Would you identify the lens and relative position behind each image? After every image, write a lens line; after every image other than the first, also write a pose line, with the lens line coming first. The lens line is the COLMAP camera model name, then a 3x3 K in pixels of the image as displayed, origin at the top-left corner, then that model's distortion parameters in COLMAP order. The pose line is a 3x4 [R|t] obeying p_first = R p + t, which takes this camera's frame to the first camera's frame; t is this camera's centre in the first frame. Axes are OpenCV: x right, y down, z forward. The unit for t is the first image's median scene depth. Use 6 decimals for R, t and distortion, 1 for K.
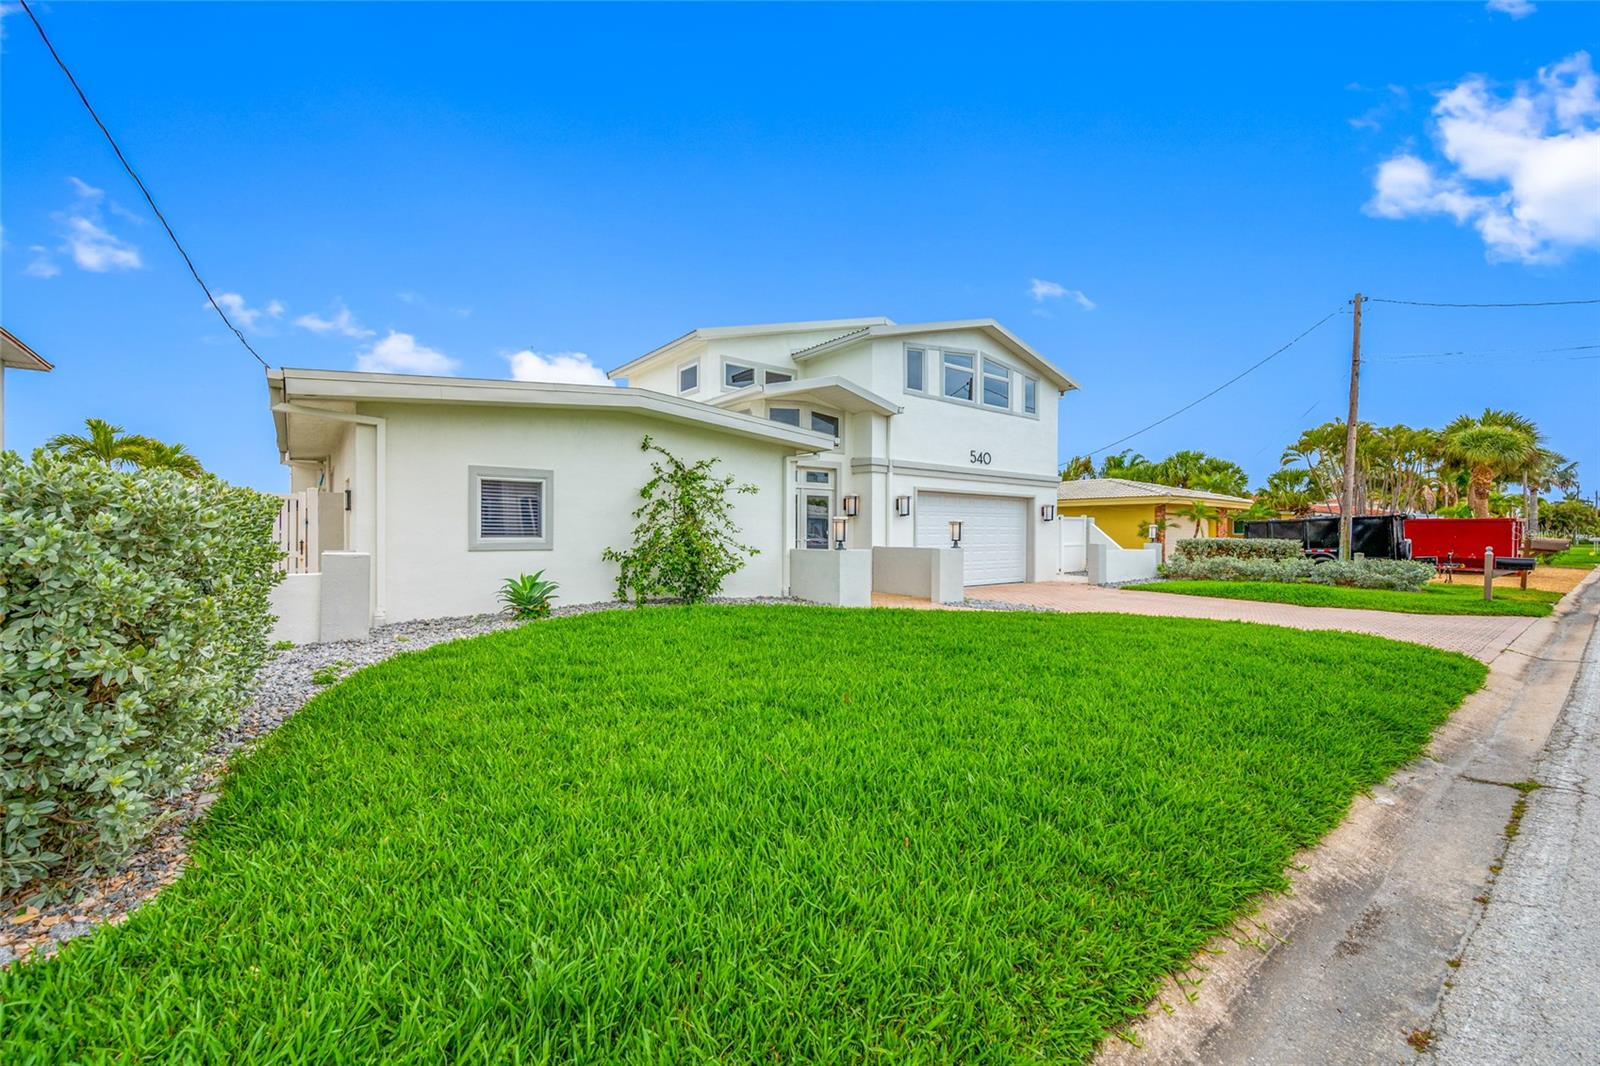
lens RADIAL K [[637.3, 0, 789.9], [0, 637.3, 535.6], [0, 0, 1]] dist [0.000514, -0.000290]
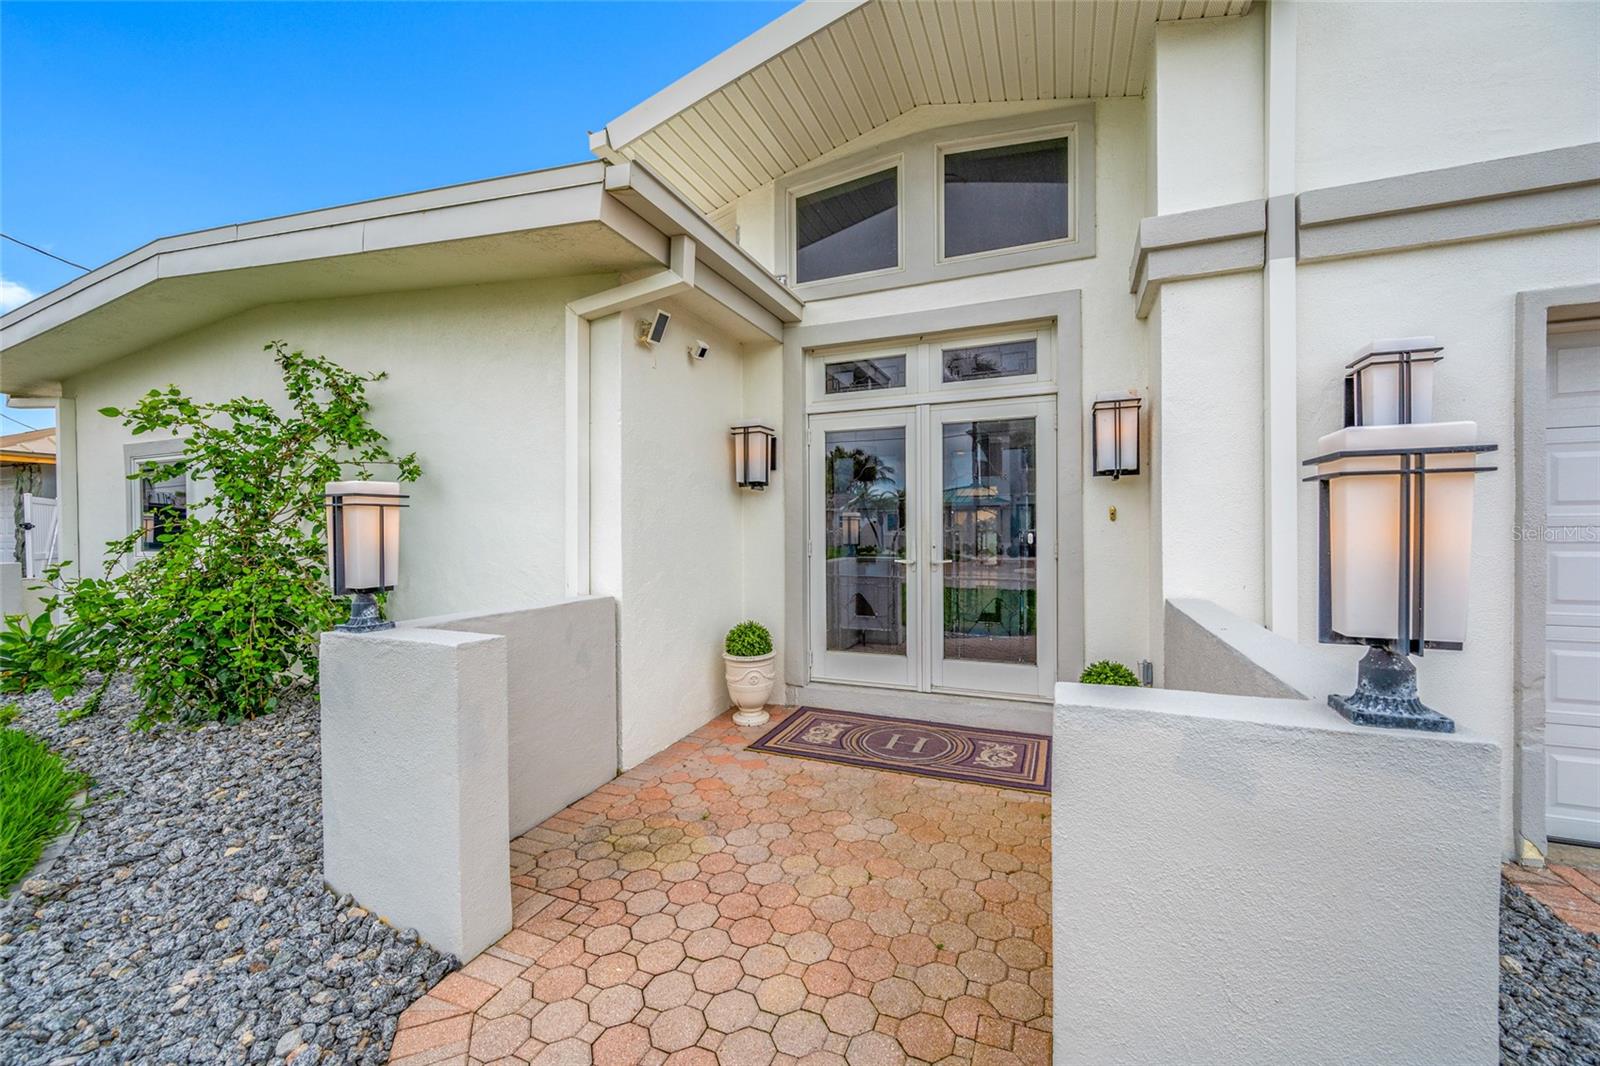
lens RADIAL K [[637.3, 0, 804.4], [0, 637.3, 534.4], [0, 0, 1]] dist [0.000514, -0.000290]
pose [[0.497478, 0.001730, -0.867475, 0.263265], [0.003858, 0.999984, 0.004207, -0.008807], [0.867468, -0.005439, 0.497463, 0.755767]]
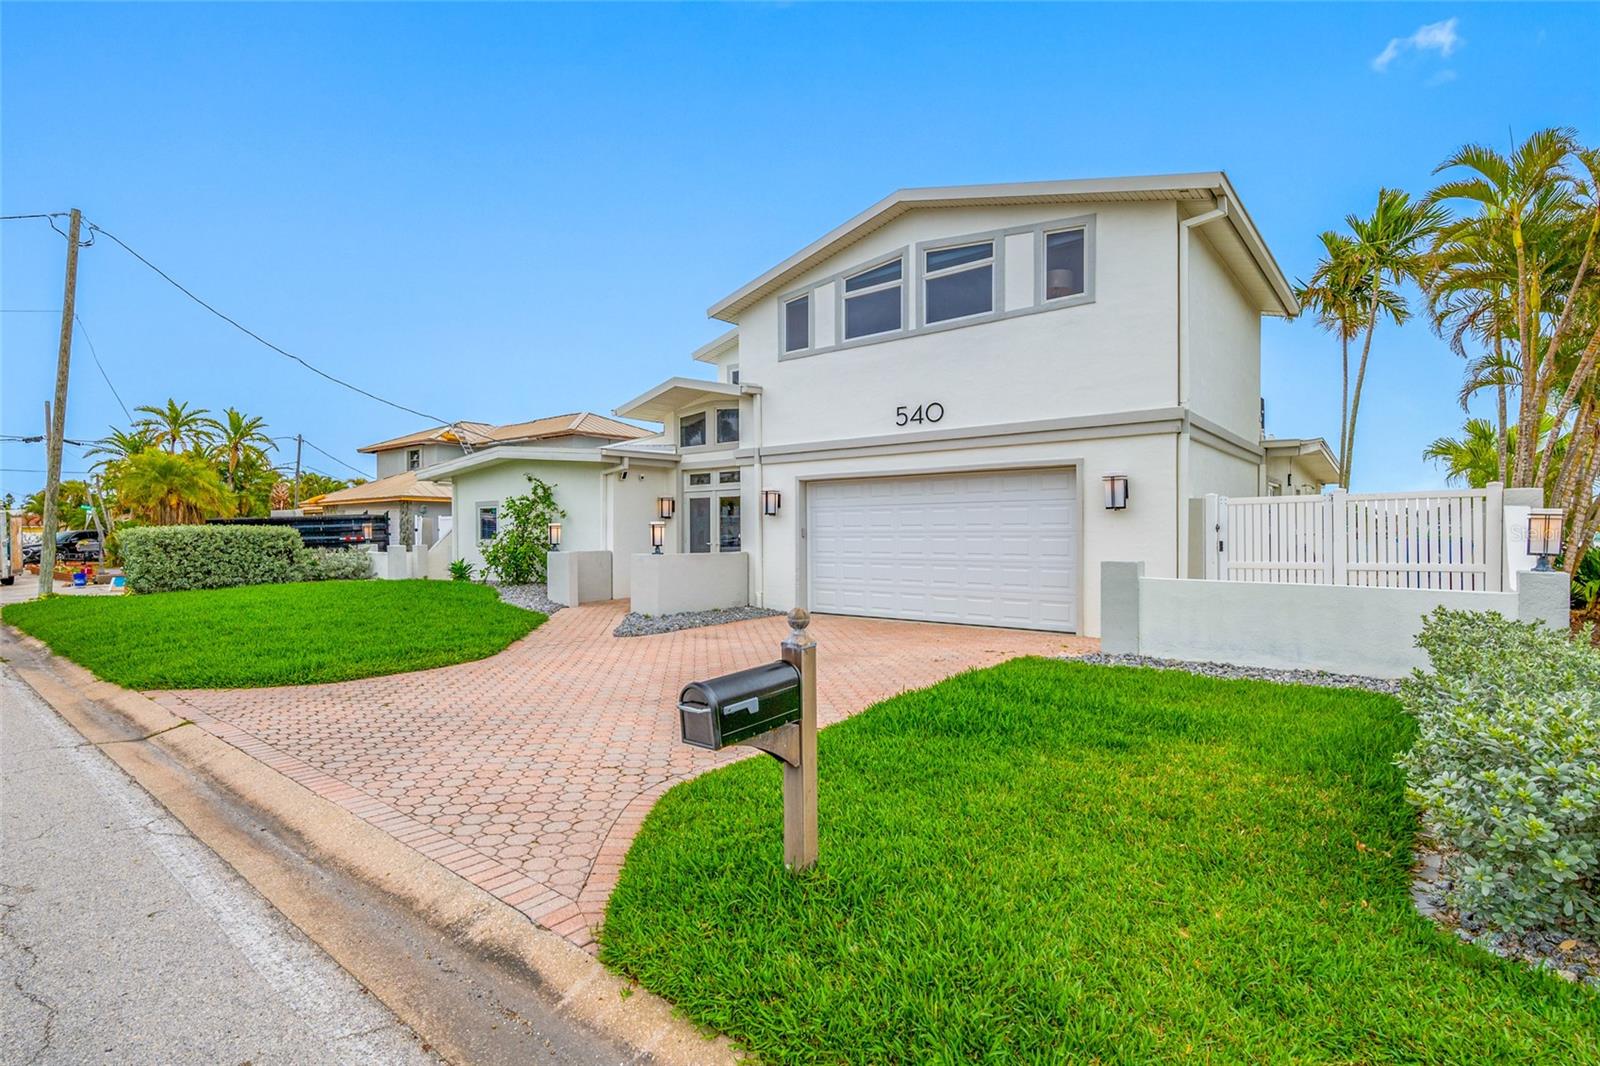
lens RADIAL K [[782.6, 0, 762.0], [0, 782.6, 538.2], [0, 0, 1]] dist [0.001745, 0.002263]
pose [[0.201958, 0.003093, -0.979389, 1.158971], [-0.000612, 0.999995, 0.003031, -0.005146], [0.979394, -0.000013, 0.201959, 0.800368]]
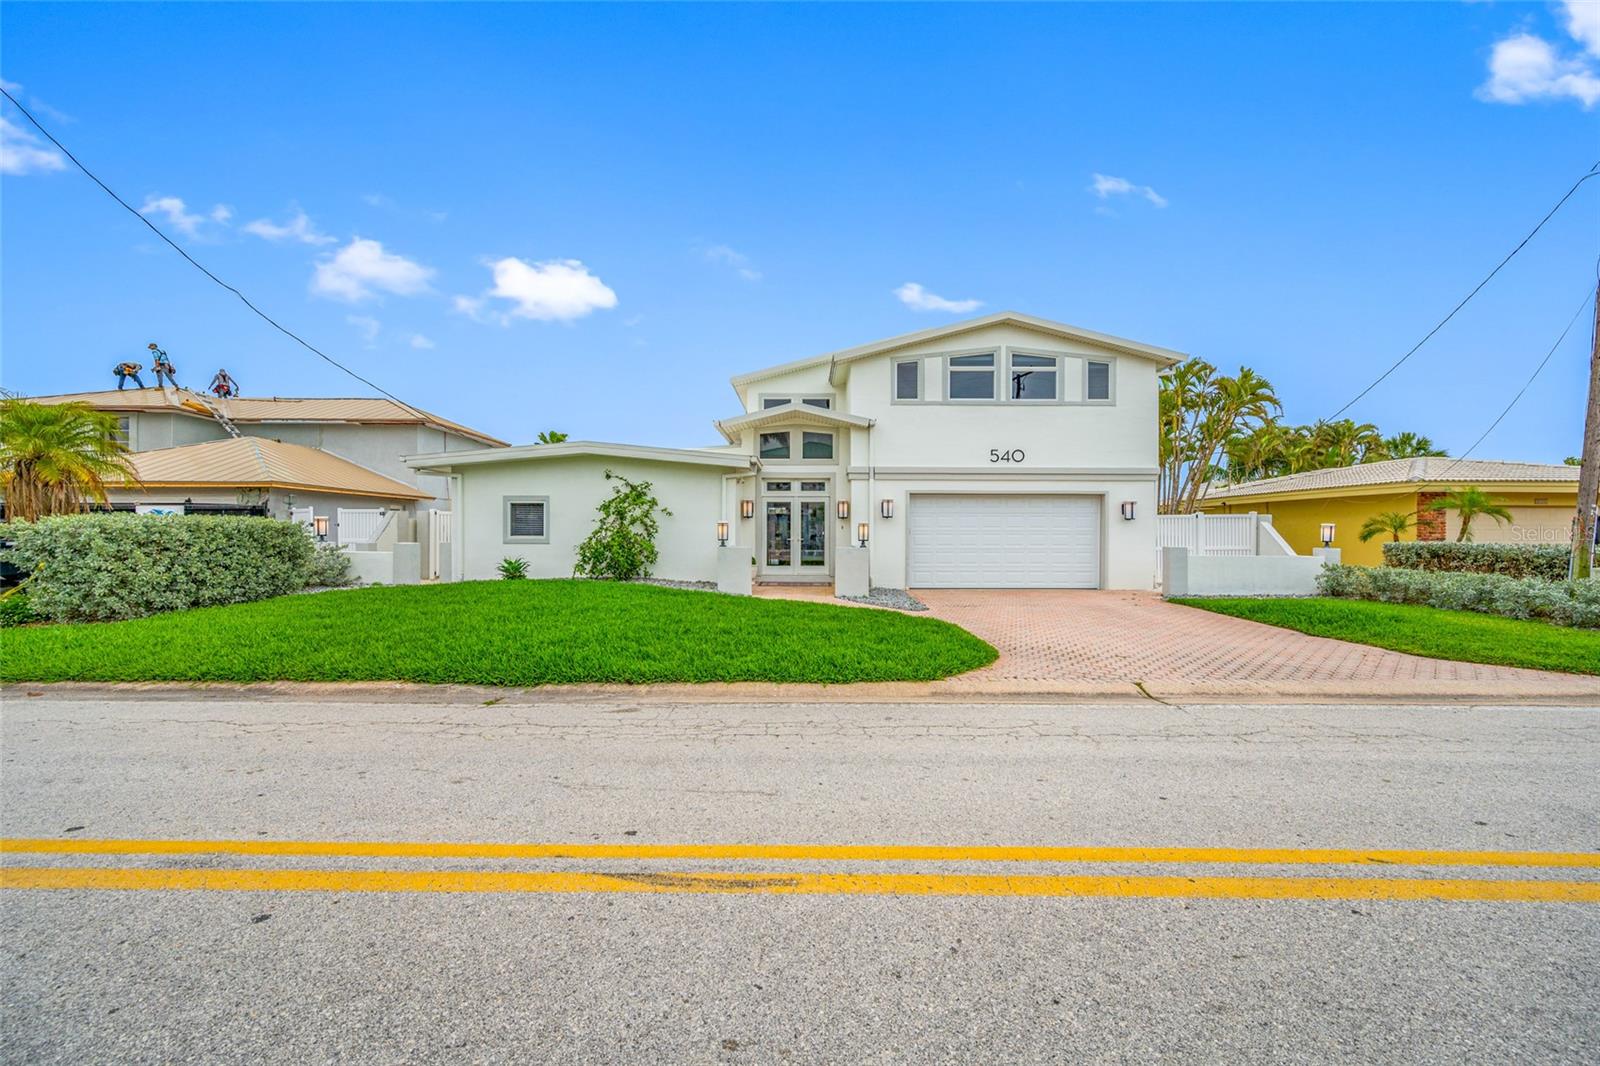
lens RADIAL K [[637.3, 0, 811.4], [0, 637.3, 537.4], [0, 0, 1]] dist [0.000514, -0.000290]
pose [[0.796816, 0.003569, -0.604211, 0.741035], [-0.002978, 0.999994, 0.001979, 0.000402], [0.604214, 0.000223, 0.796822, 0.059173]]
